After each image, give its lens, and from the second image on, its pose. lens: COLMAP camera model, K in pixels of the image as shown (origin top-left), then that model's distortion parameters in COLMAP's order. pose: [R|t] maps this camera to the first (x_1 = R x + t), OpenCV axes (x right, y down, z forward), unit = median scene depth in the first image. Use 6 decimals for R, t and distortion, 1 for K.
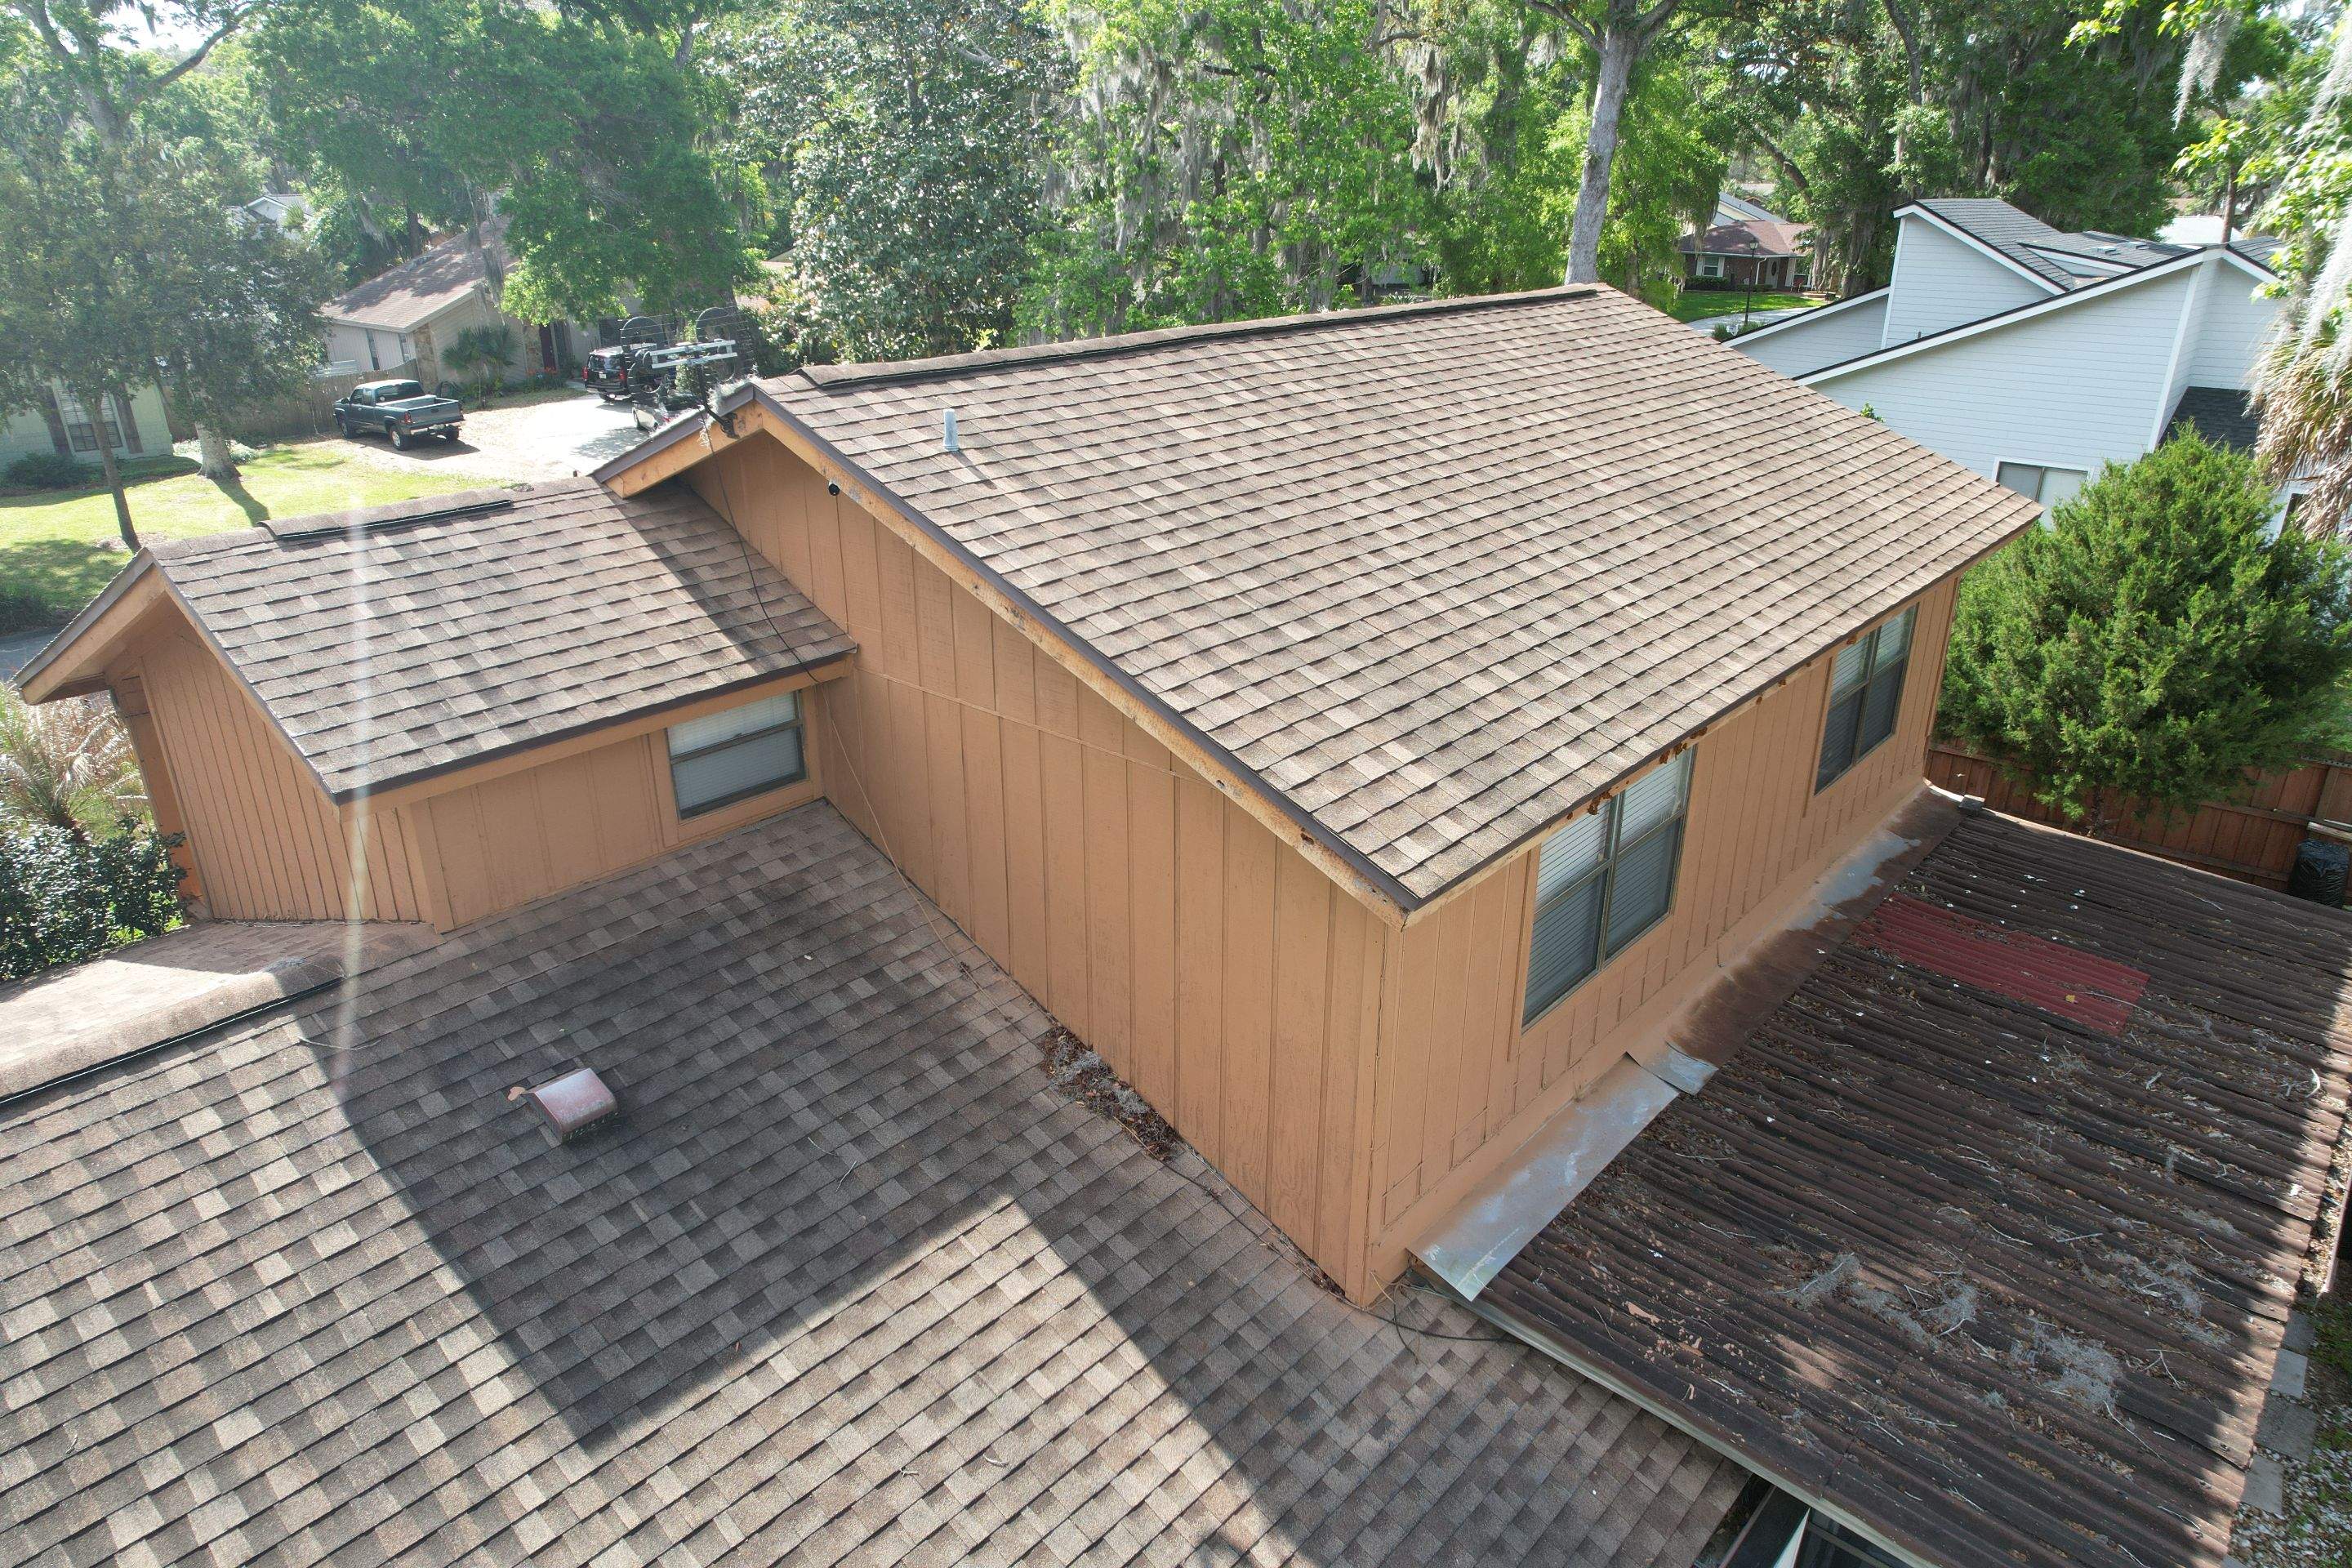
lens RADIAL K [[1492.0, 0, 1181.4], [0, 1492.0, 787.9], [0, 0, 1]] dist [-0.069355, 0.061812]
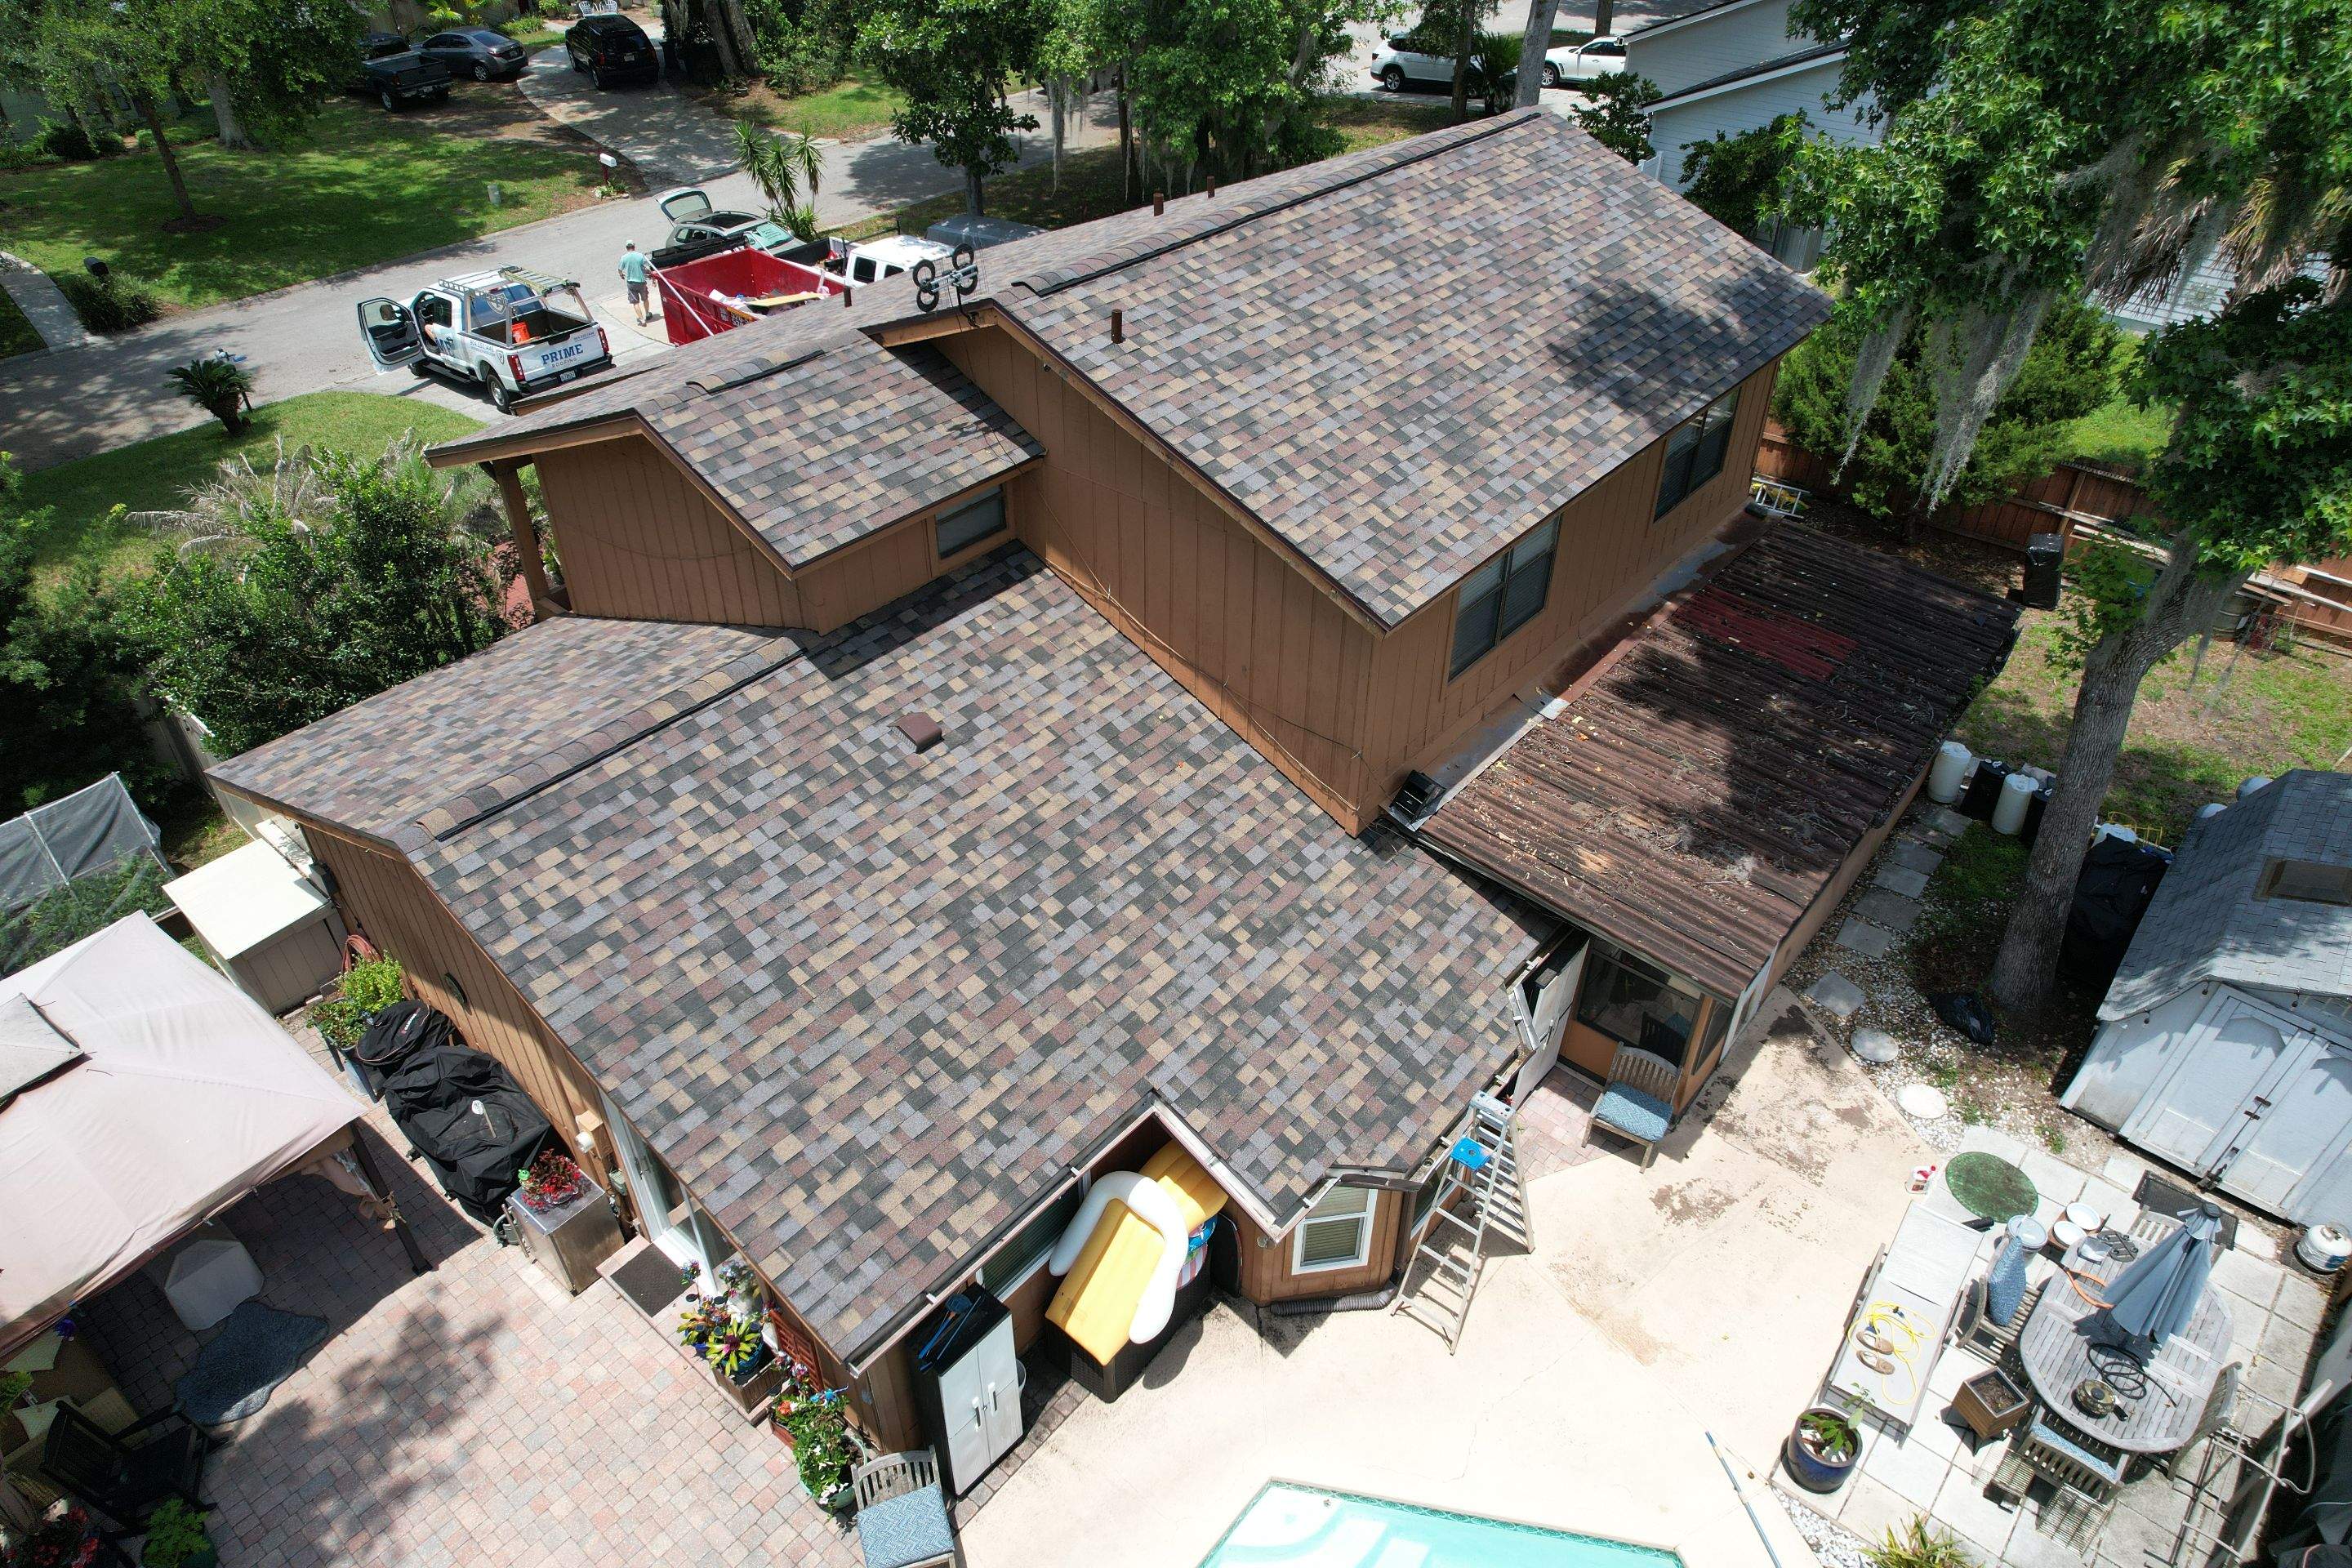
lens RADIAL K [[1492.0, 0, 1181.4], [0, 1492.0, 787.9], [0, 0, 1]] dist [-0.069355, 0.061812]
pose [[0.999698, -0.011996, 0.021448, -0.133903], [0.006251, 0.968186, 0.250153, -0.172438], [-0.023766, -0.249944, 0.967969, -0.781338]]
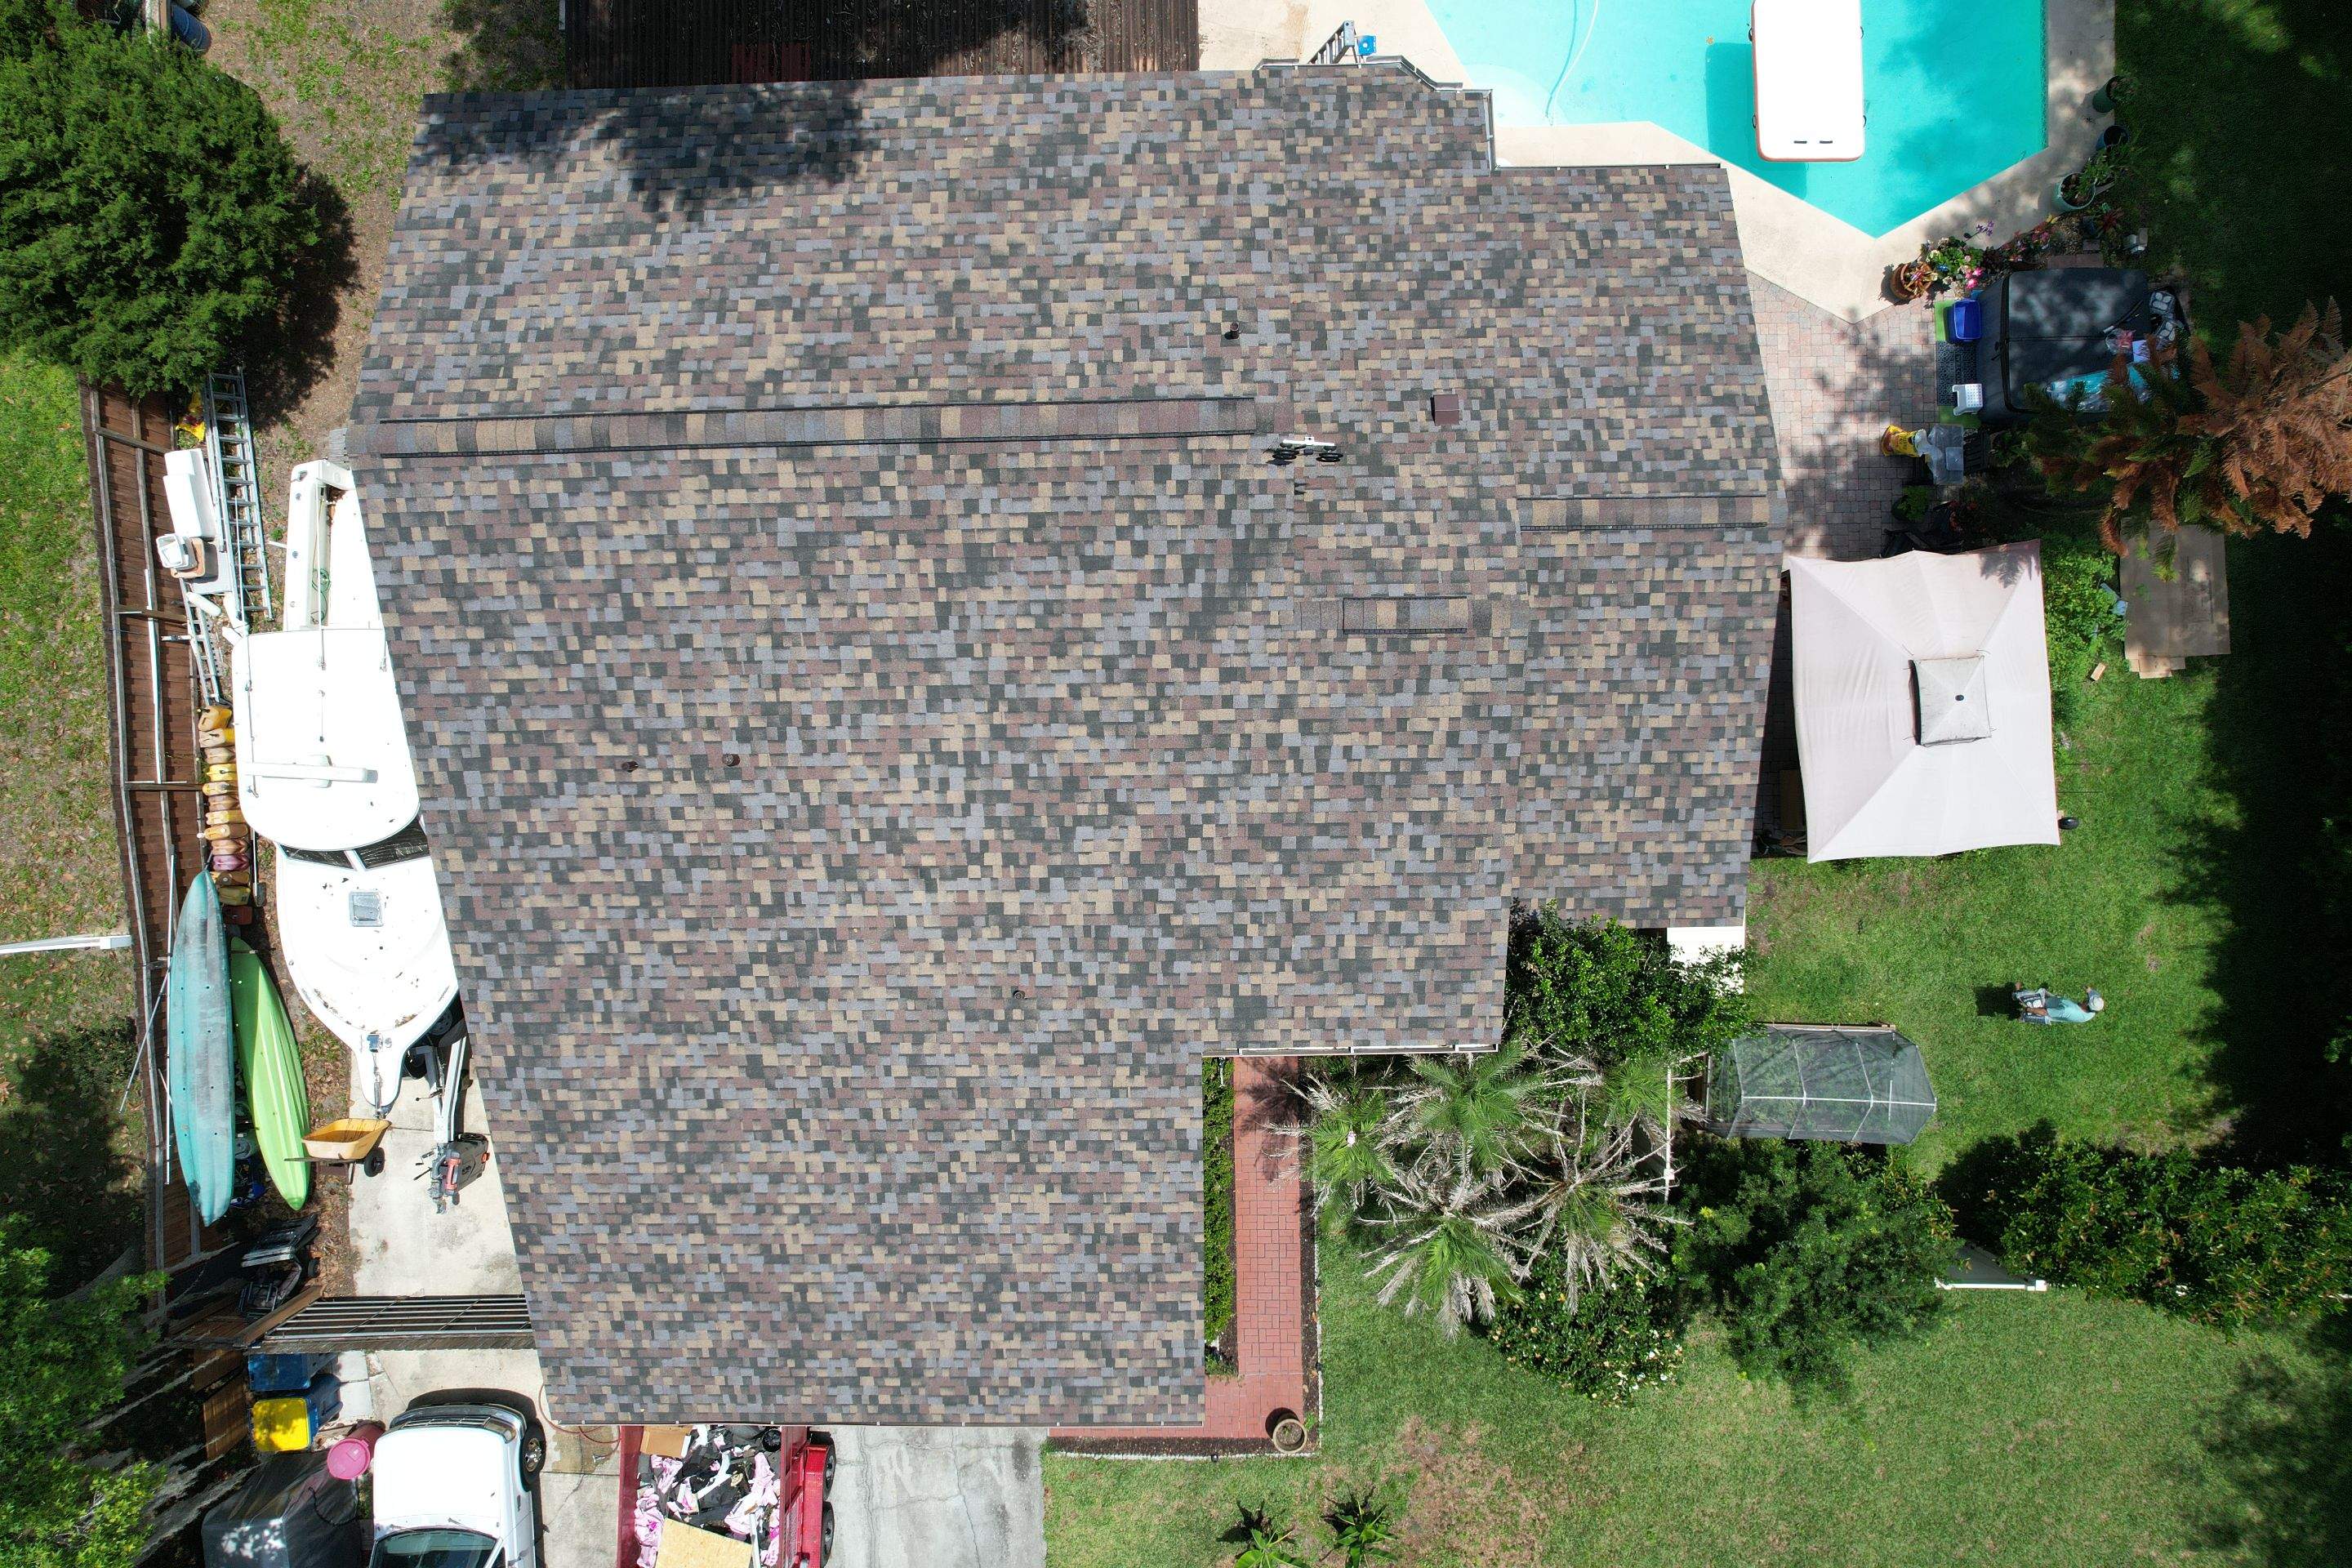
lens RADIAL K [[1492.0, 0, 1181.4], [0, 1492.0, 787.9], [0, 0, 1]] dist [-0.069355, 0.061812]
pose [[-0.670905, -0.741467, 0.010666, -0.659852], [0.302536, -0.260556, 0.916833, -2.571153], [-0.677022, 0.618334, 0.399129, 0.822650]]
